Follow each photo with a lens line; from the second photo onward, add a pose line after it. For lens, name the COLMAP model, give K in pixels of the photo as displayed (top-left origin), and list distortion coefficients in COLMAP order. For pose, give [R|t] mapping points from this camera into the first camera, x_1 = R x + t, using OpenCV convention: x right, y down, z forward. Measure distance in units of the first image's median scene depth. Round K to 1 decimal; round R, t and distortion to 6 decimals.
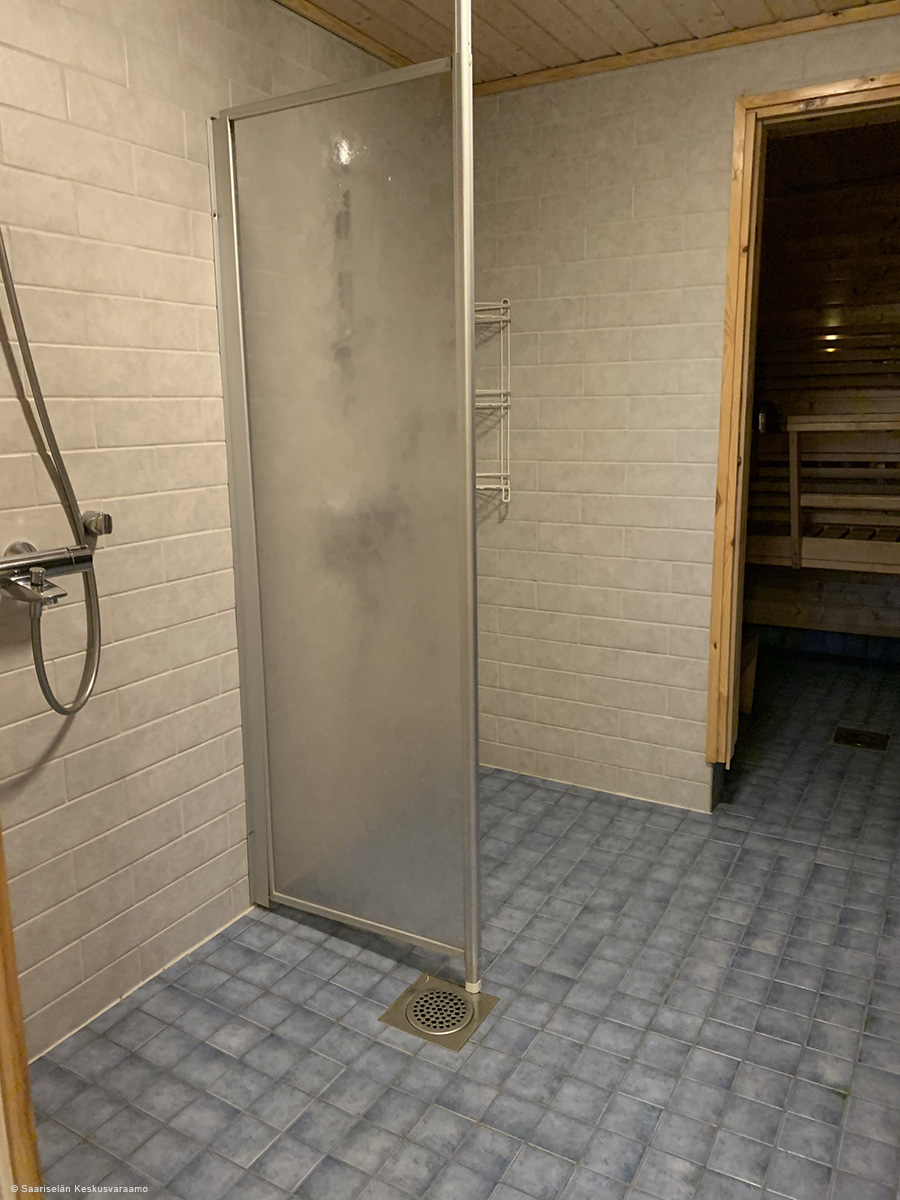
lens RADIAL K [[925.9, 0, 451.4], [0, 925.9, 599.9], [0, 0, 1]] dist [0.008817, 0.006245]
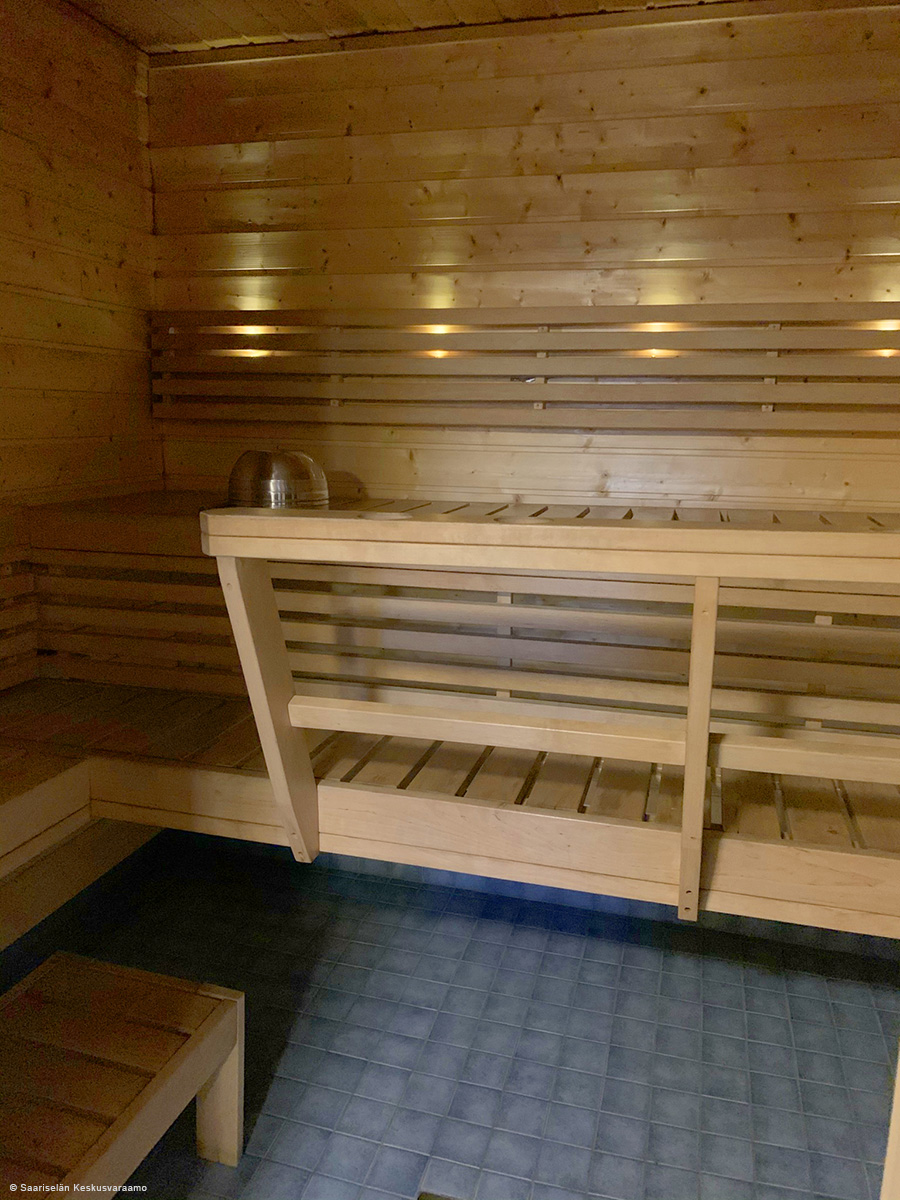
lens RADIAL K [[925.9, 0, 451.9], [0, 925.9, 599.3], [0, 0, 1]] dist [0.008817, 0.006245]
pose [[0.968574, -0.017262, 0.248127, 0.250029], [0.019426, 0.999792, -0.006275, -0.110634], [-0.247967, 0.010898, 0.968707, 0.429976]]
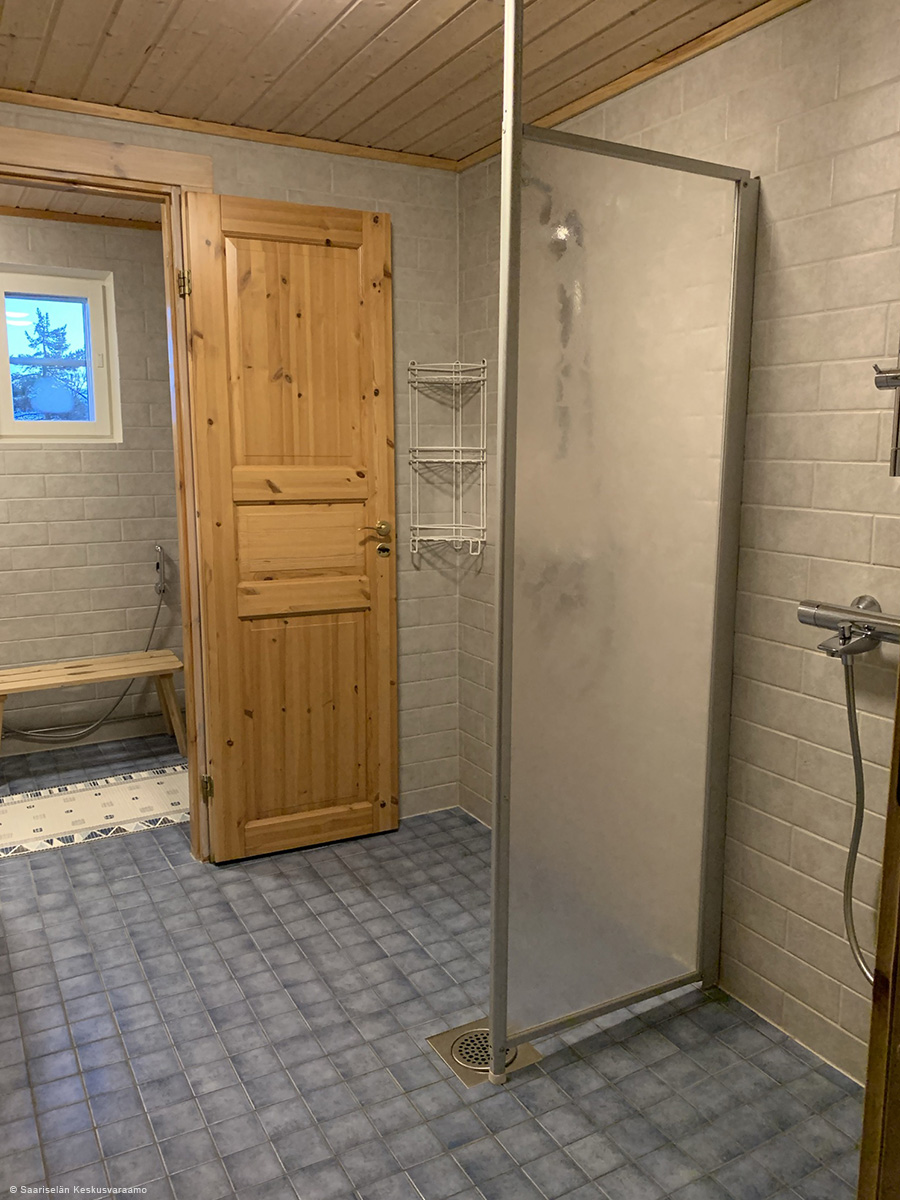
lens RADIAL K [[925.9, 0, 452.9], [0, 925.9, 601.2], [0, 0, 1]] dist [0.008817, 0.006245]
pose [[-0.517994, 0.153709, -0.841460, 0.977561], [-0.173393, 0.944431, 0.279257, -0.385117], [0.837626, 0.290557, -0.462558, 1.588027]]
